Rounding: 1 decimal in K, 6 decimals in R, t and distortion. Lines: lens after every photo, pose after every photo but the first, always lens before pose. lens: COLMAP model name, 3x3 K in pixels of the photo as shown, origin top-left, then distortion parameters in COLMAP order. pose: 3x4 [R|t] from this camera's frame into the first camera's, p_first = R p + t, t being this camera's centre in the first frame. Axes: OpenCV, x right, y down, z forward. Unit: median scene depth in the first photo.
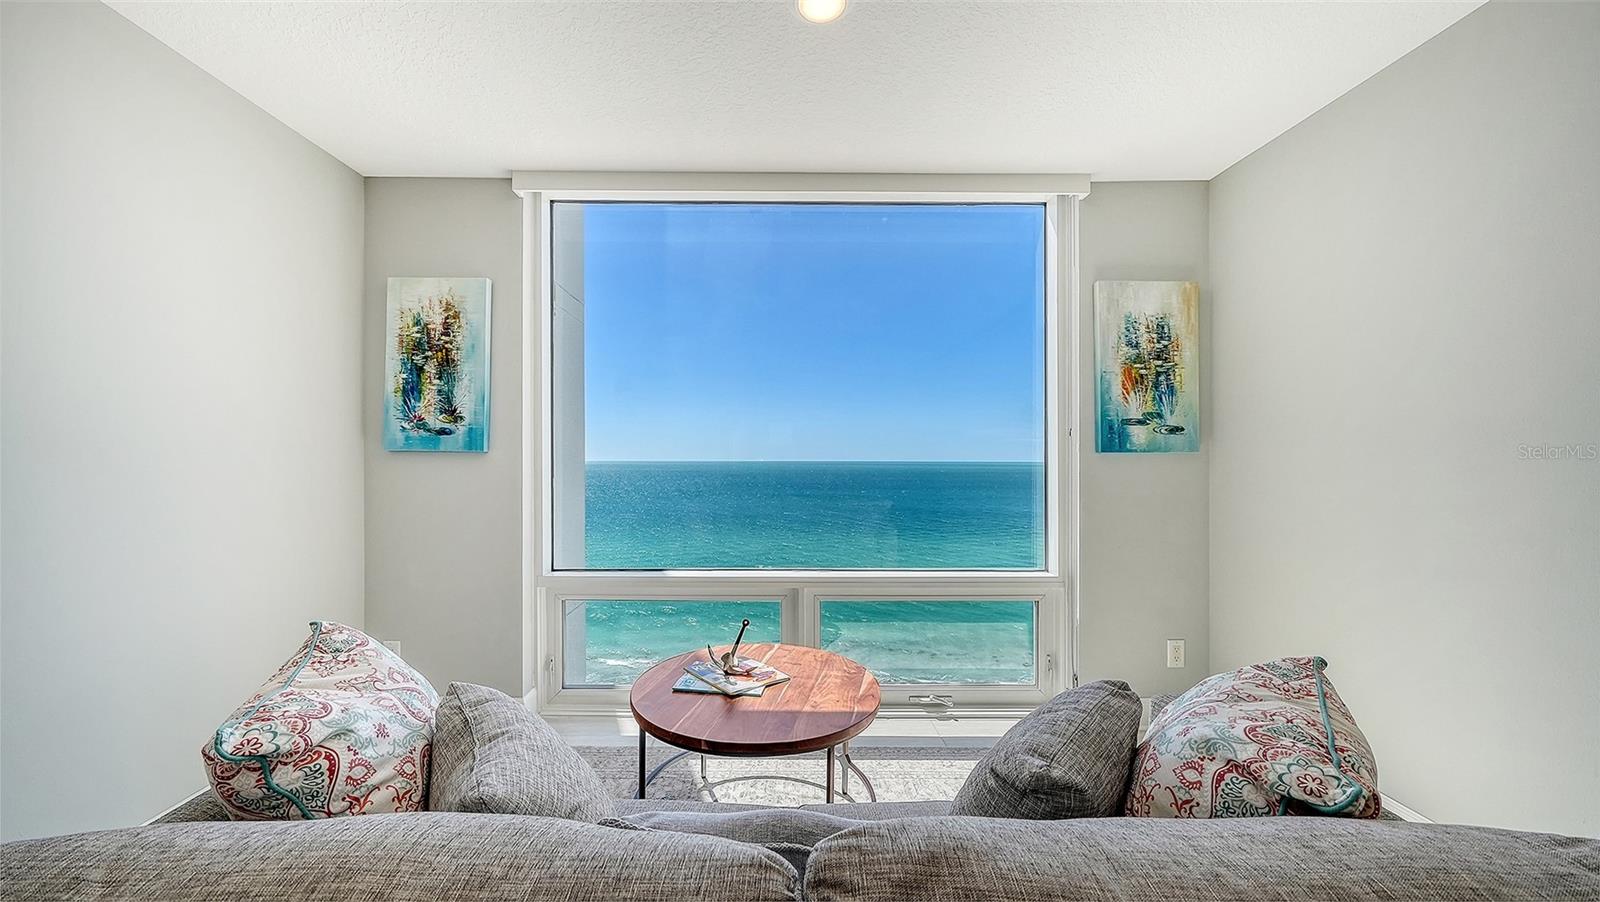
lens RADIAL K [[560.6, 0, 772.5], [0, 560.6, 452.3], [0, 0, 1]] dist [-0.019103, 0.000412]
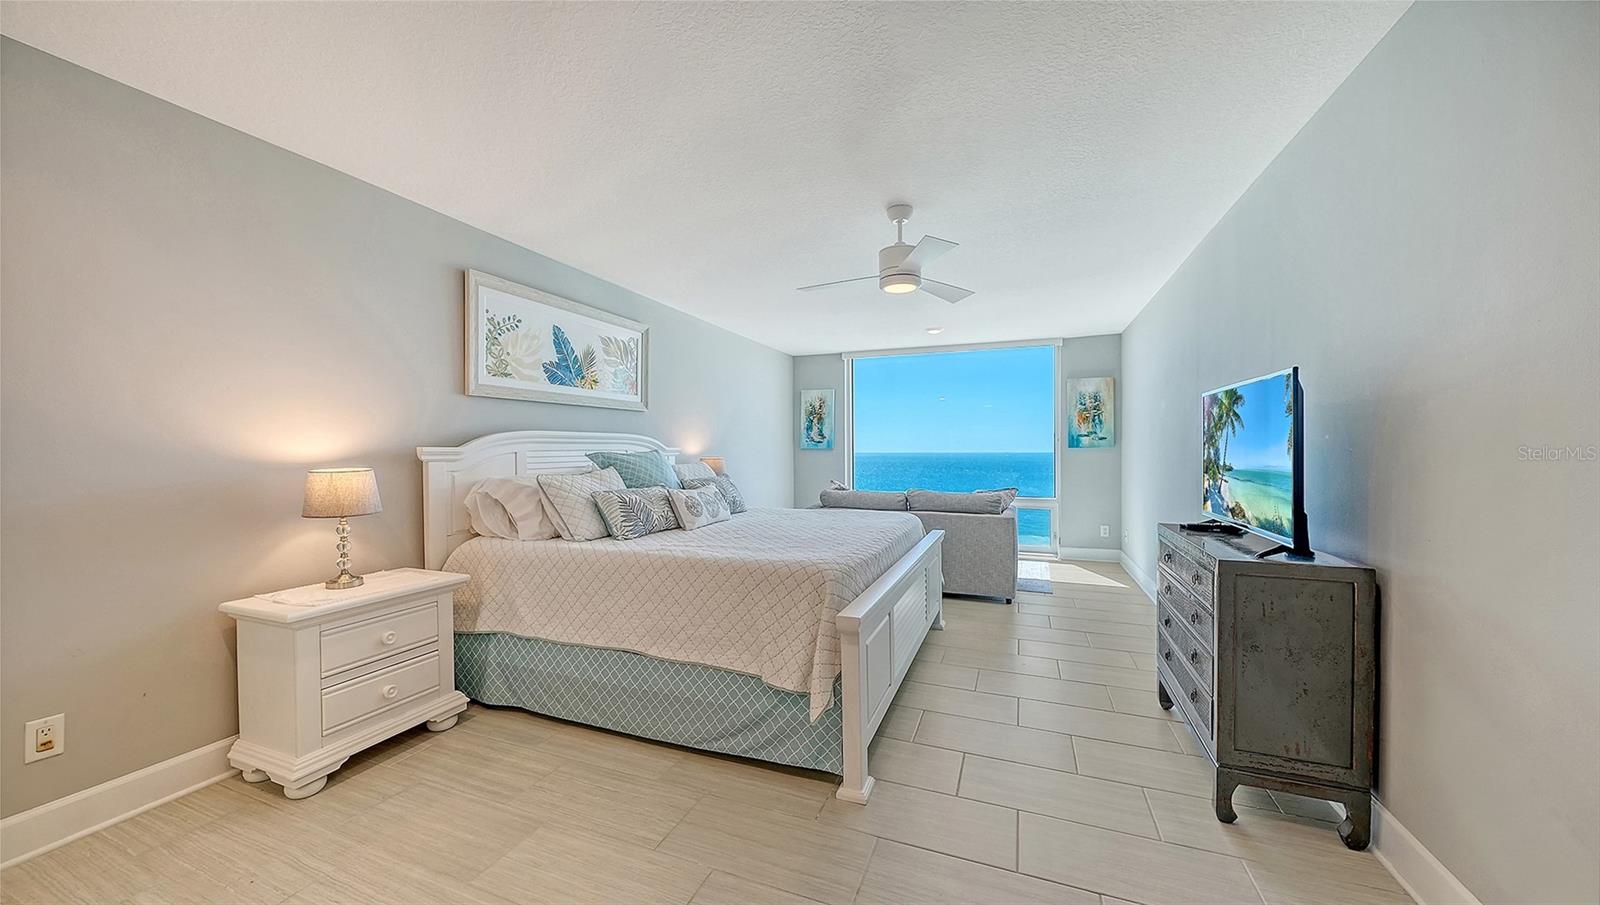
lens RADIAL K [[560.6, 0, 796.8], [0, 560.6, 452.8], [0, 0, 1]] dist [-0.019103, 0.000412]
pose [[0.926192, -0.002496, -0.377044, 0.406452], [0.008281, 0.999872, 0.013725, -0.022759], [0.376962, -0.015834, 0.926094, -1.768062]]
